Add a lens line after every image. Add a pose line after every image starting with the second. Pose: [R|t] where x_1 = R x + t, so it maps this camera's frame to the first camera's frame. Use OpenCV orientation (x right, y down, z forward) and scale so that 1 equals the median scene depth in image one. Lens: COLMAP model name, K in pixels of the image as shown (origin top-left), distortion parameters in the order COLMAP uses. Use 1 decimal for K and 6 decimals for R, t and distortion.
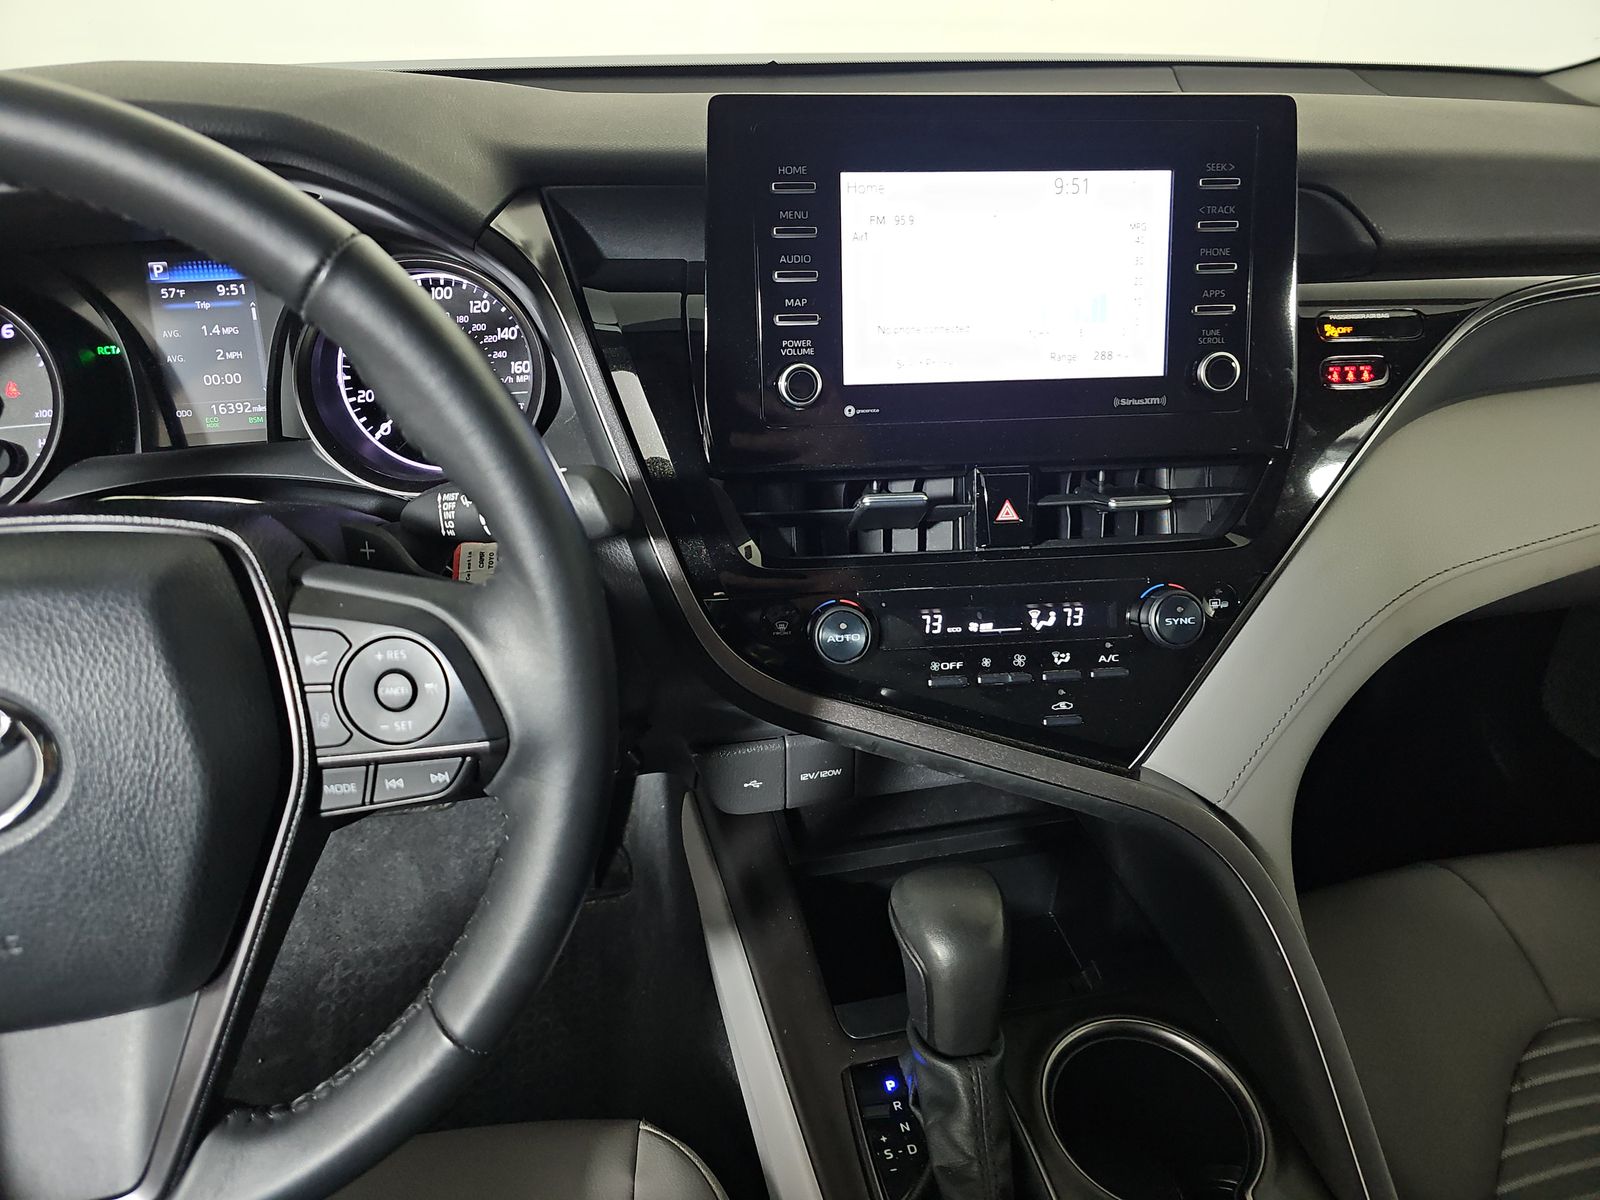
lens RADIAL K [[1063.9, 0, 752.9], [0, 1063.9, 599.7], [0, 0, 1]] dist [0.042114, -0.046511]
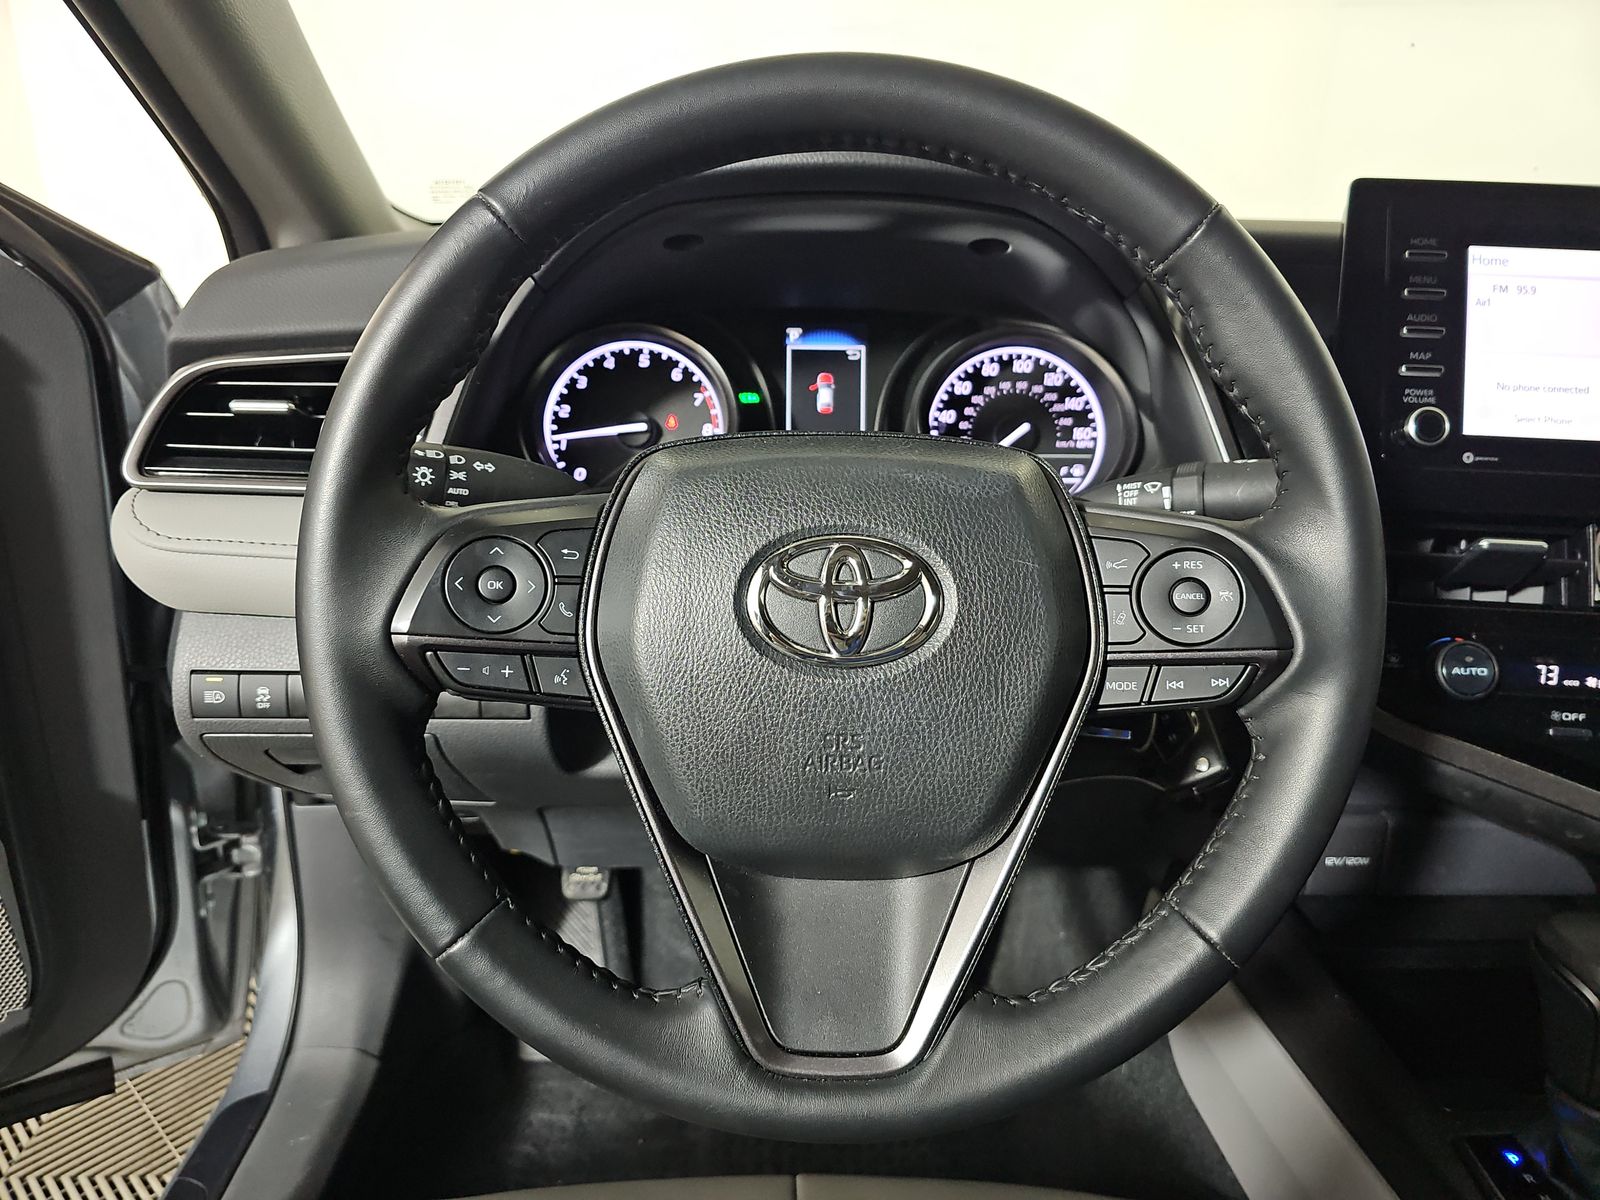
lens RADIAL K [[1063.9, 0, 752.9], [0, 1063.9, 599.7], [0, 0, 1]] dist [0.042114, -0.046511]
pose [[0.980795, 0.070489, -0.181861, -0.404830], [-0.108266, 0.972329, -0.207015, 0.257922], [0.162236, 0.222728, 0.961286, -0.098459]]
